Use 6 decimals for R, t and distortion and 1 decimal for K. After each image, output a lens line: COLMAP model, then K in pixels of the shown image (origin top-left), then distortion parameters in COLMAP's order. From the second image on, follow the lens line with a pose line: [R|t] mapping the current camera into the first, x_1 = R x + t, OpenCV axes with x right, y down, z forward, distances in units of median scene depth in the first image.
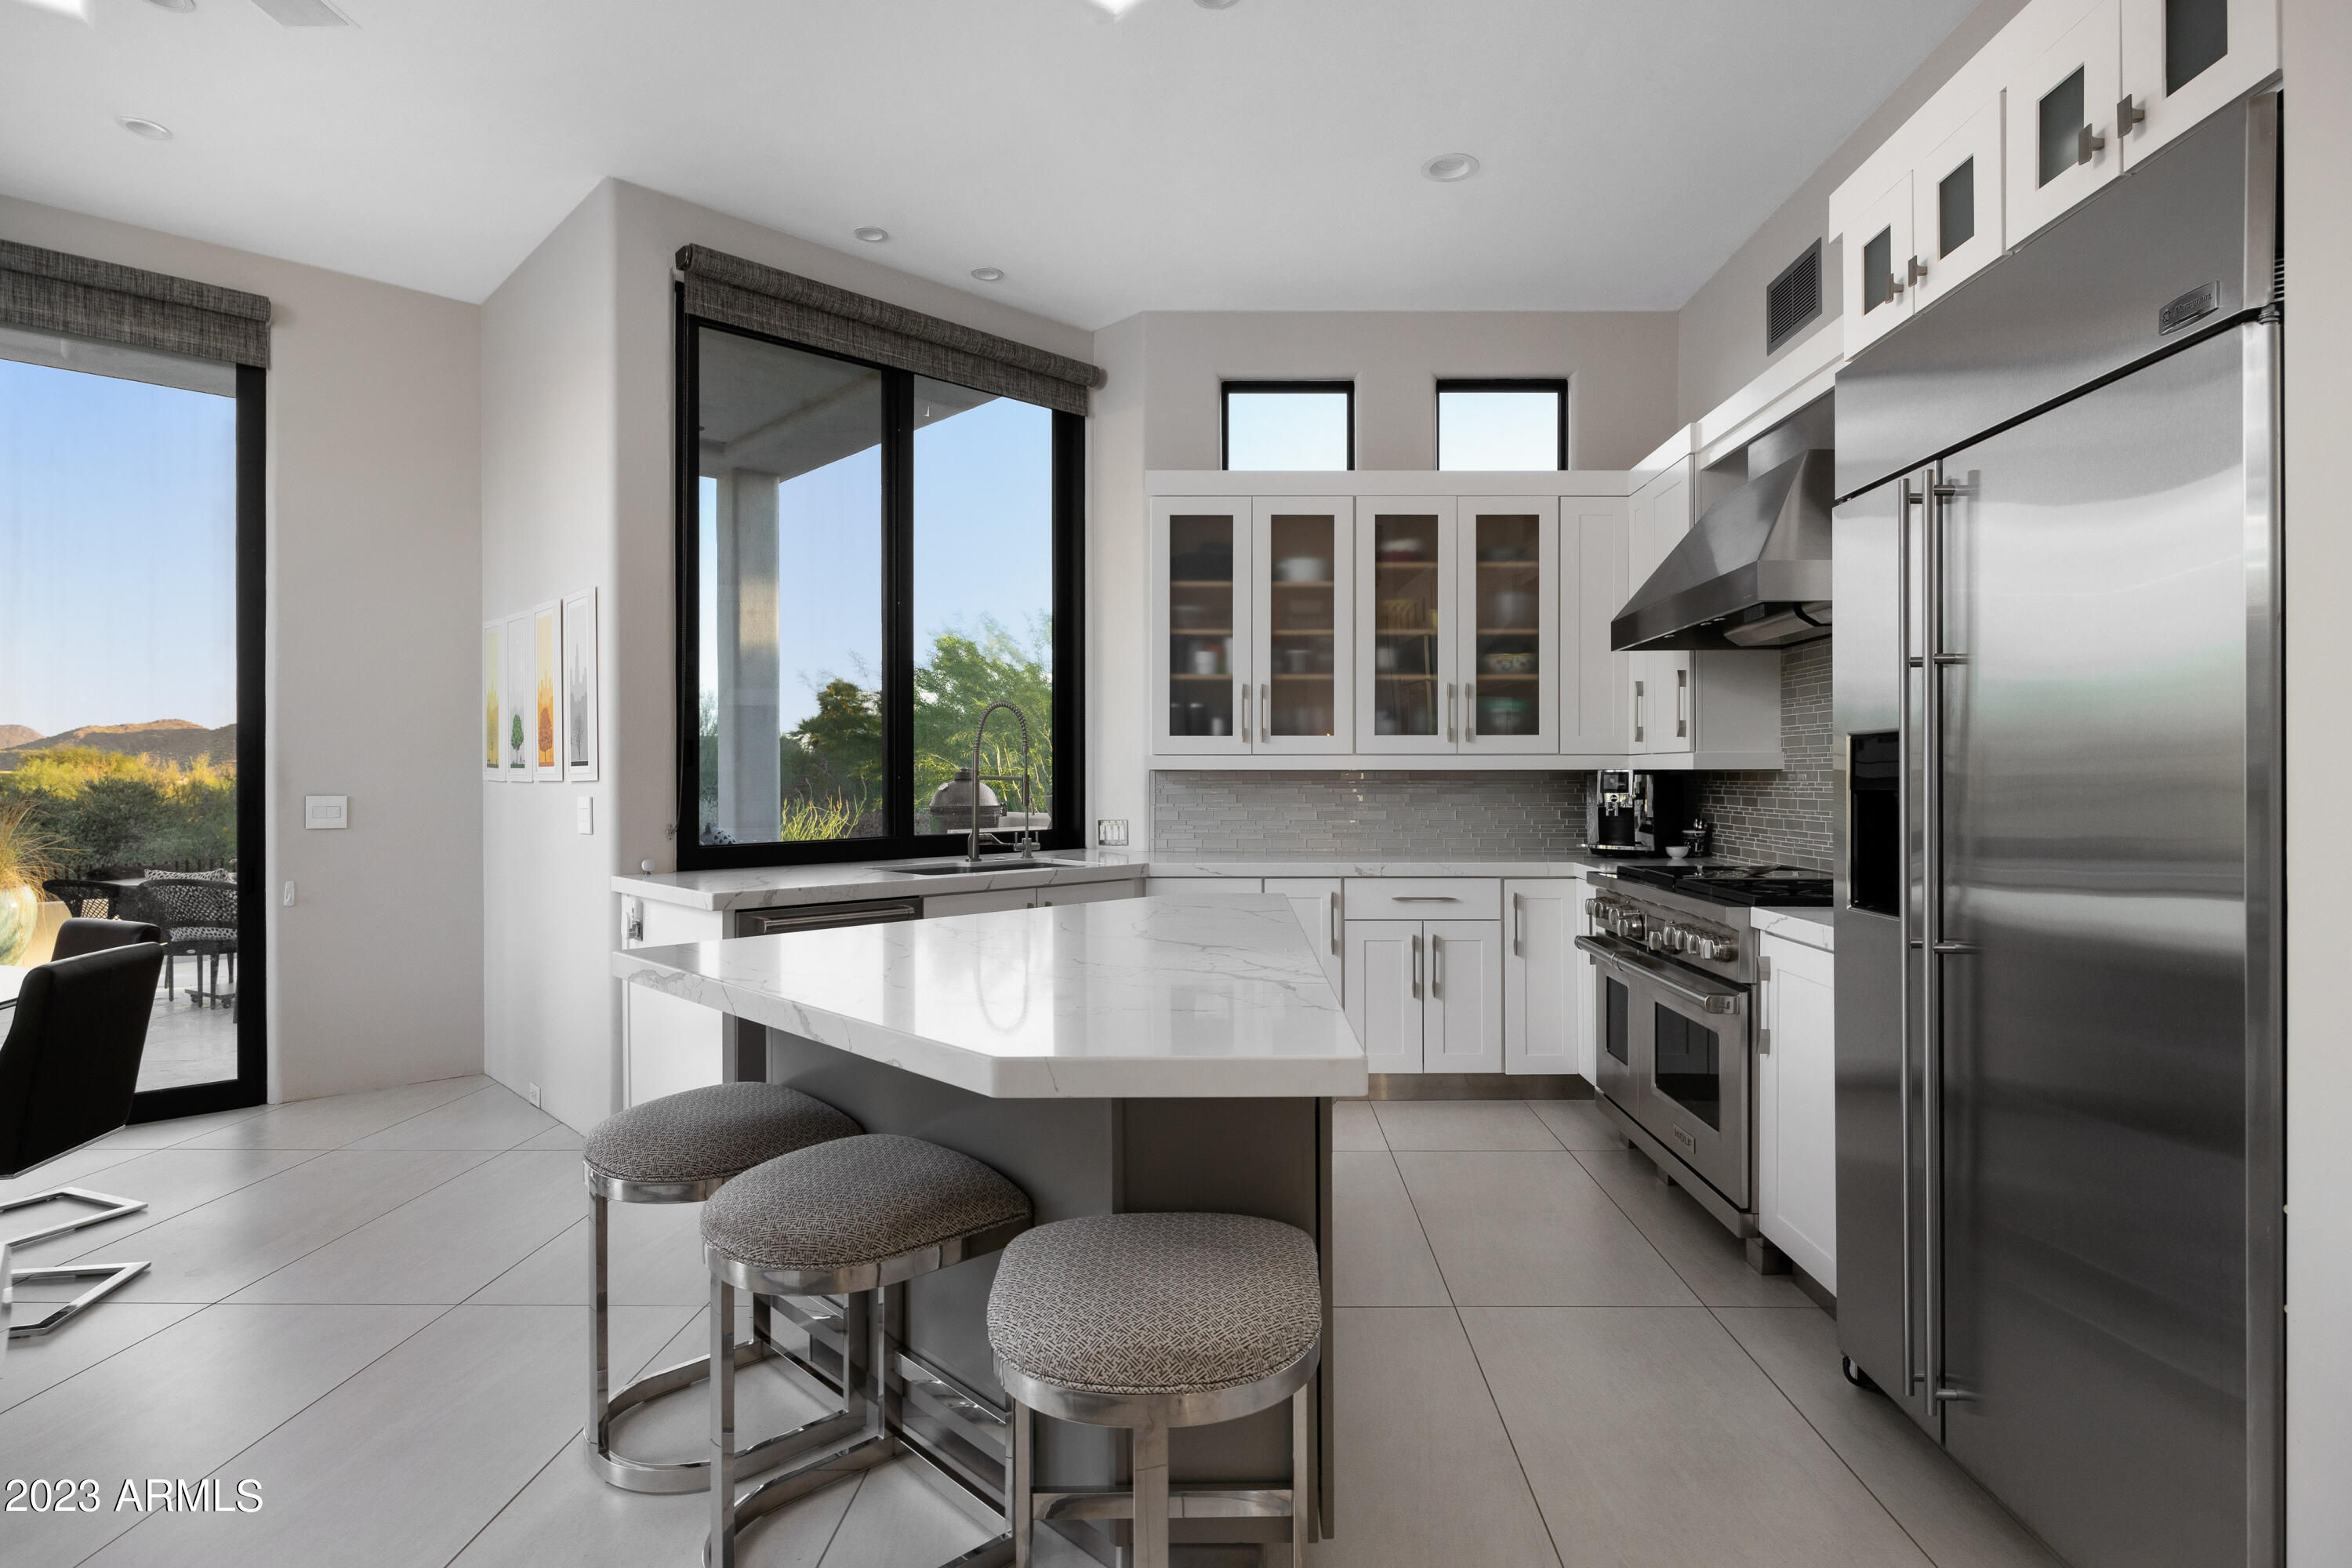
lens RADIAL K [[1201.7, 0, 1241.8], [0, 1201.7, 776.5], [0, 0, 1]] dist [-0.009953, -0.000954]
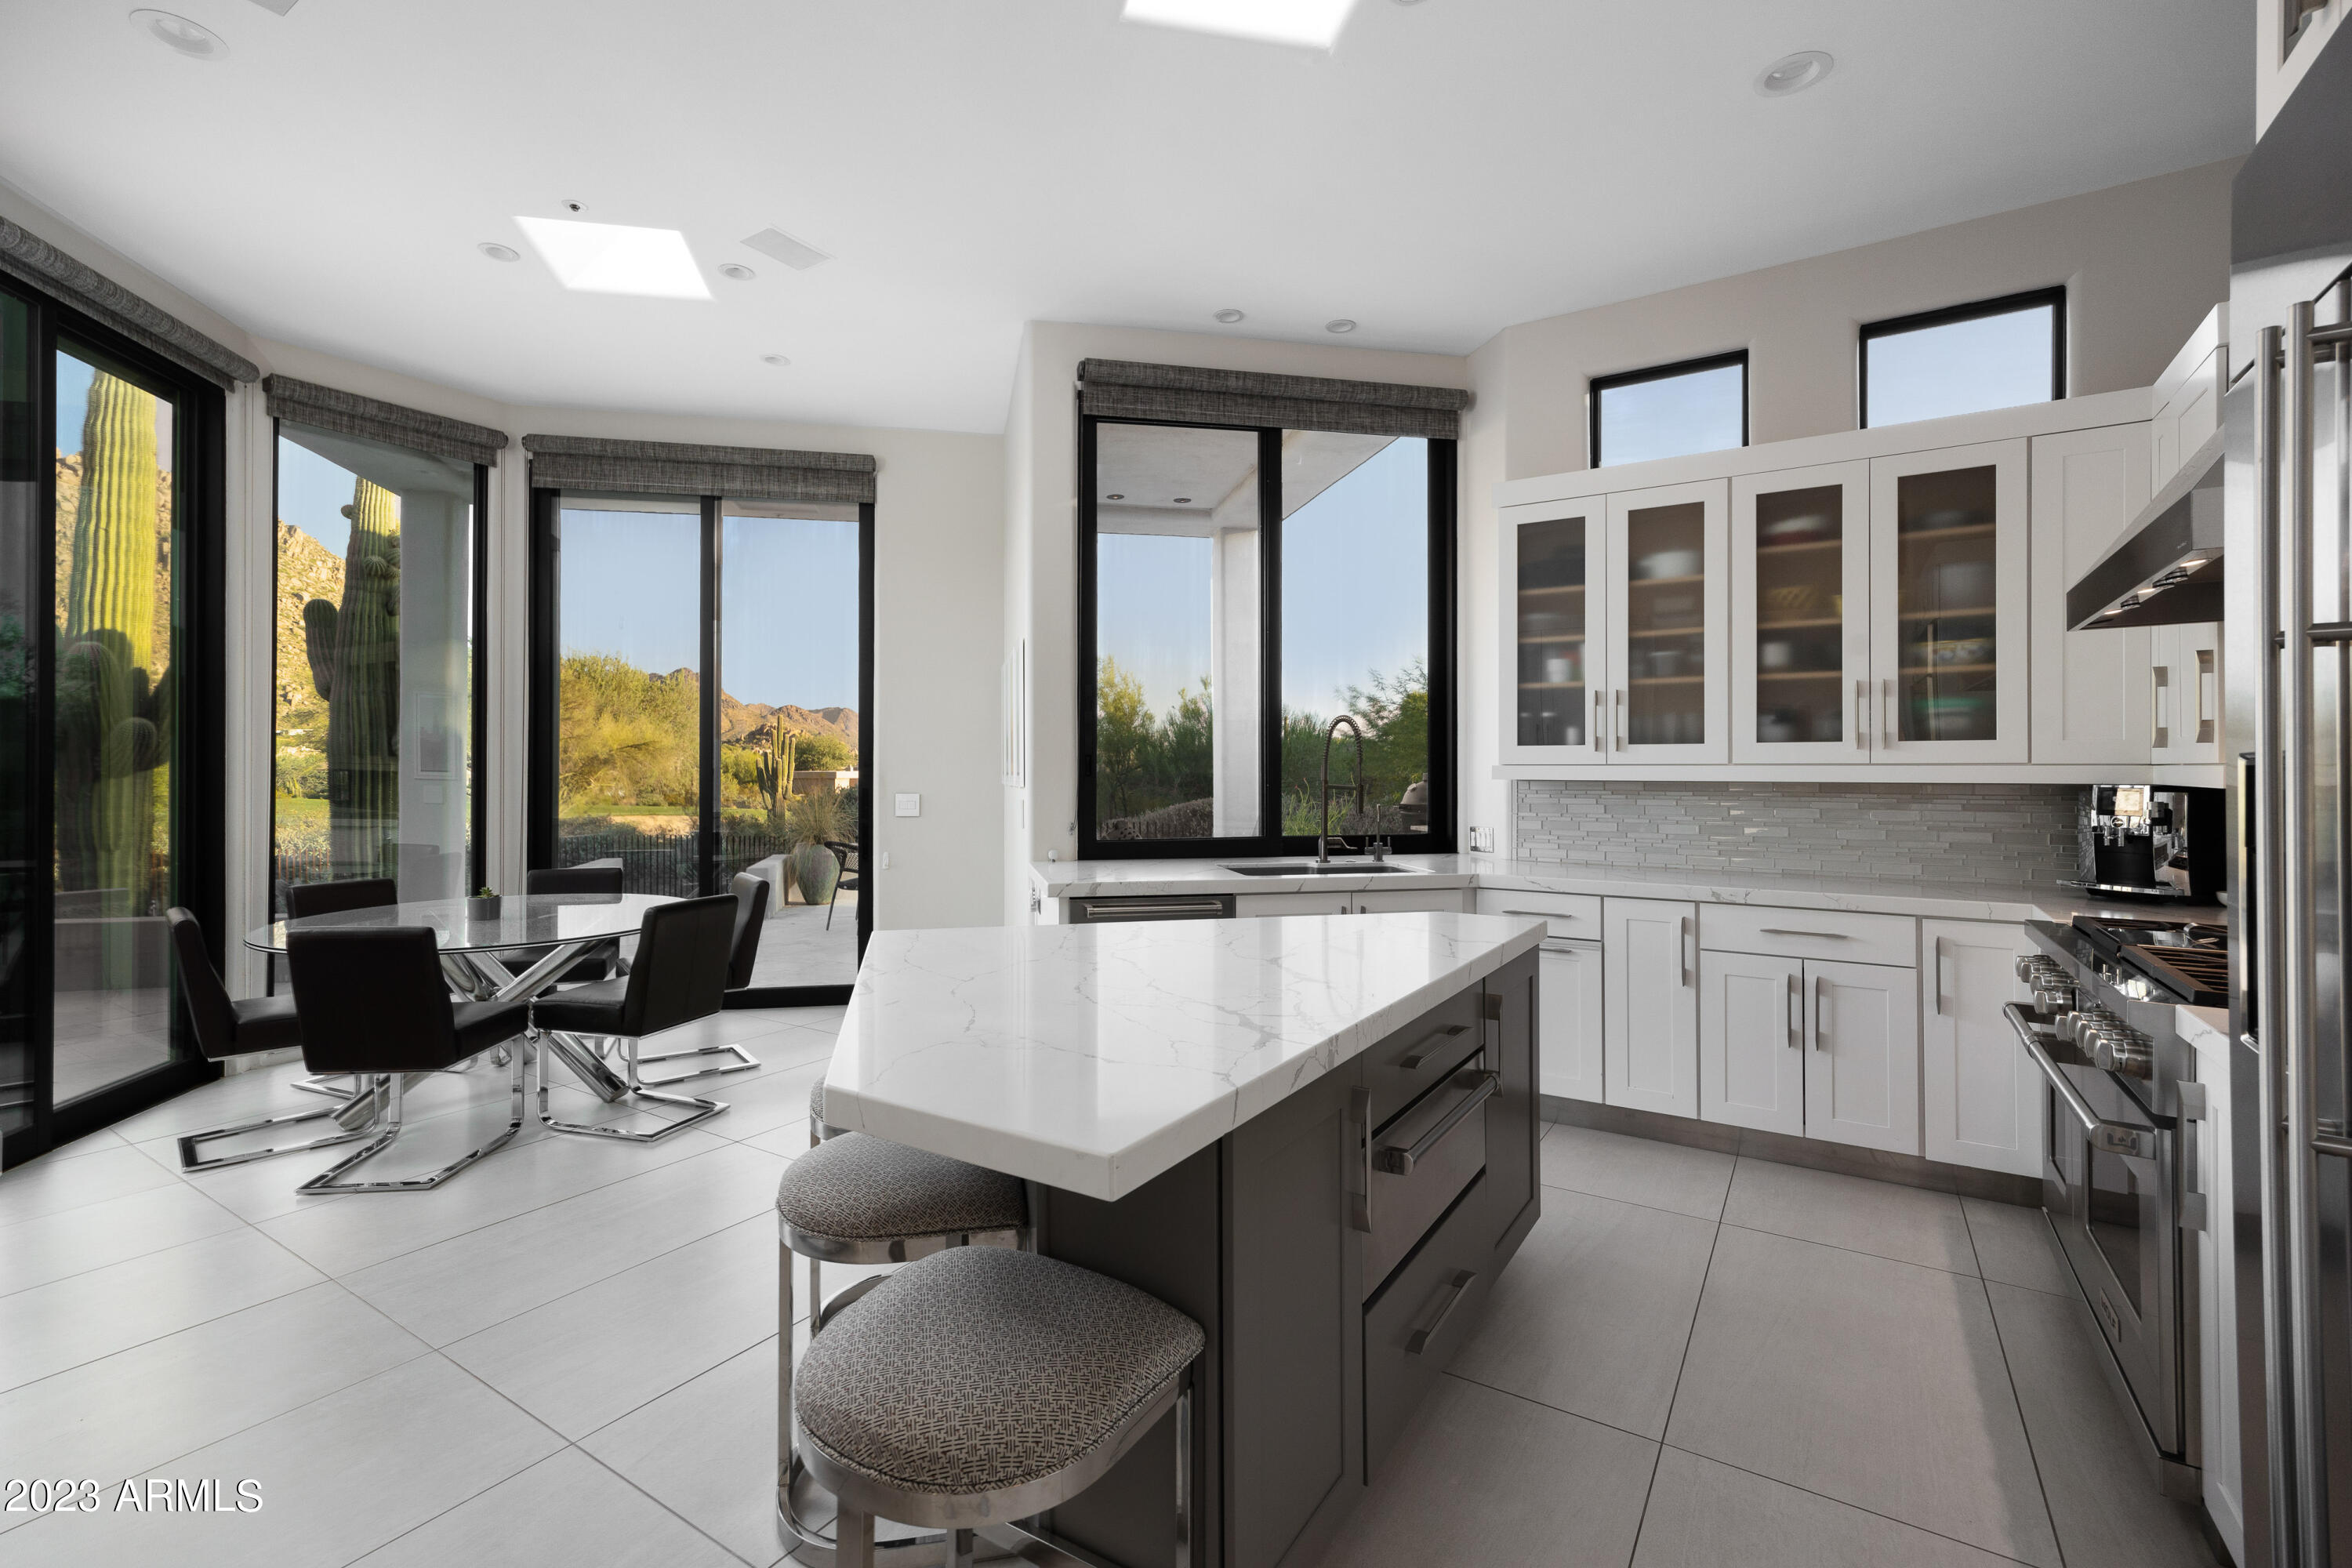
lens RADIAL K [[1028.3, 0, 1170.0], [0, 1028.3, 760.2], [0, 0, 1]] dist [-0.000711, 0.000297]
pose [[0.834529, -0.001685, -0.550962, 0.168467], [-0.003567, 0.999958, -0.008462, -0.013446], [0.550953, 0.009027, 0.834488, 0.128205]]
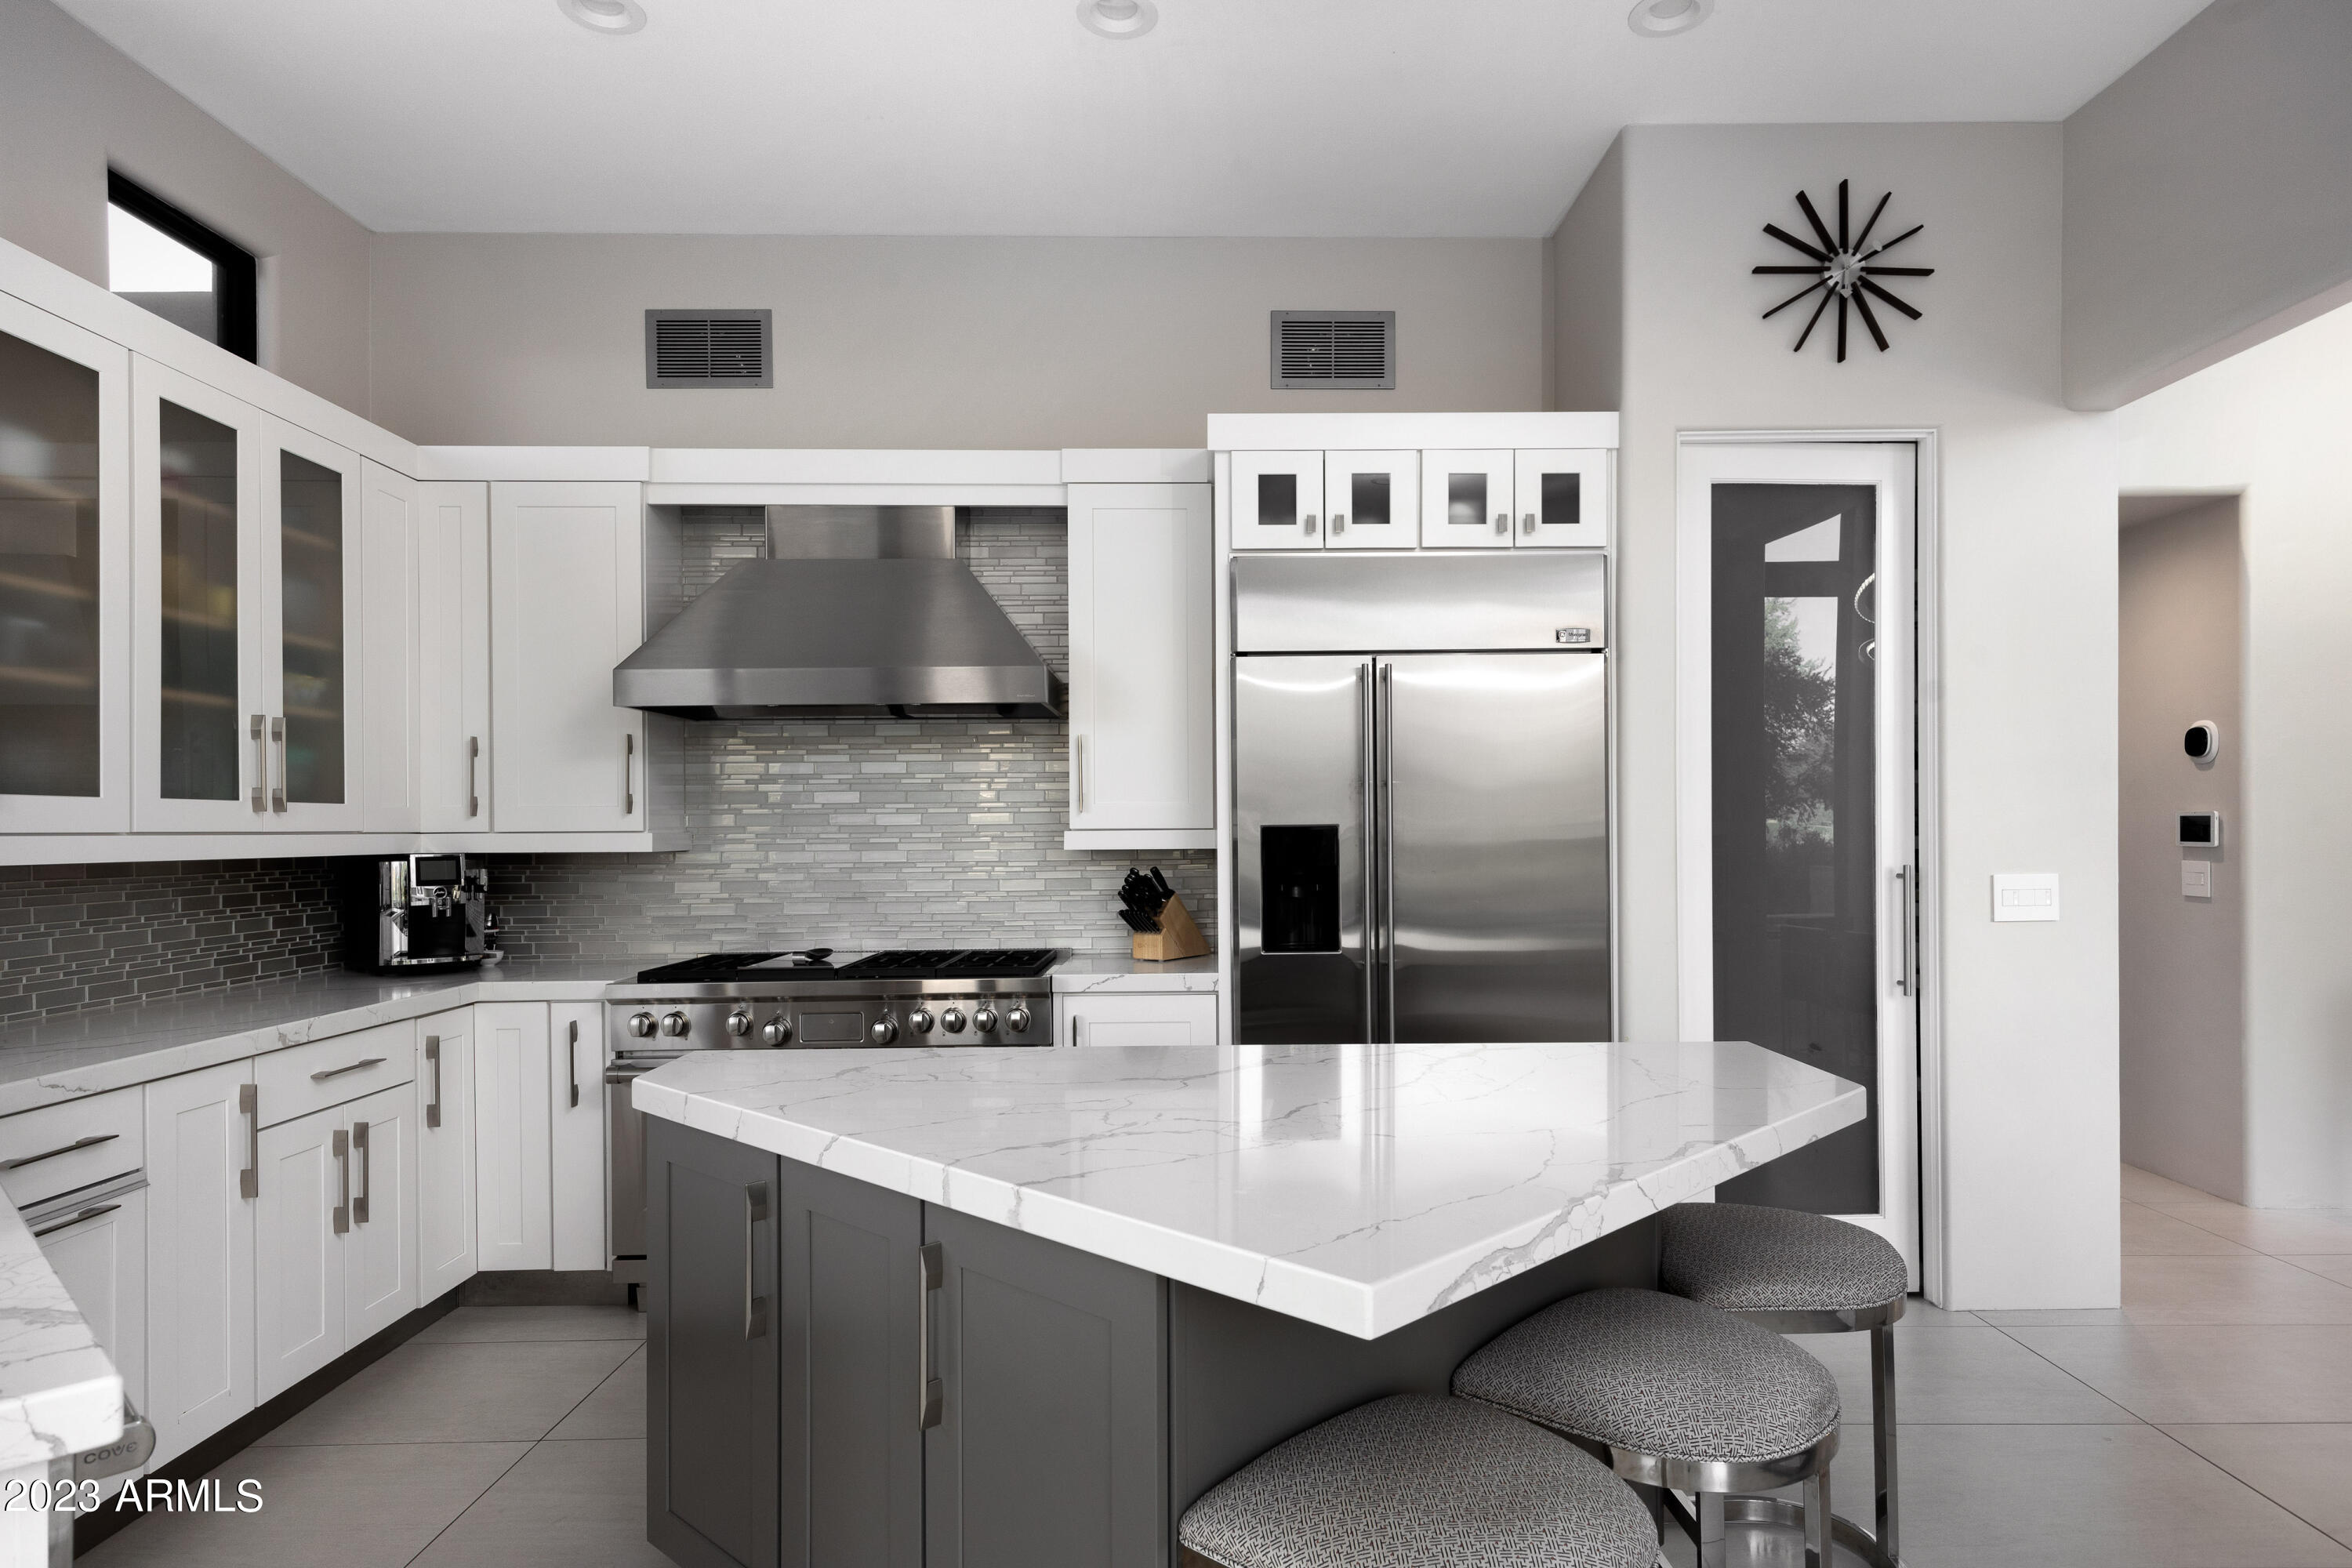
lens RADIAL K [[1350.8, 0, 1175.2], [0, 1350.8, 829.2], [0, 0, 1]] dist [0.045276, 0.000251]
pose [[0.014683, -0.000513, 0.999892, -0.517164], [0.006121, 0.999981, 0.000423, -0.017644], [-0.999873, 0.006114, 0.014686, 0.531565]]
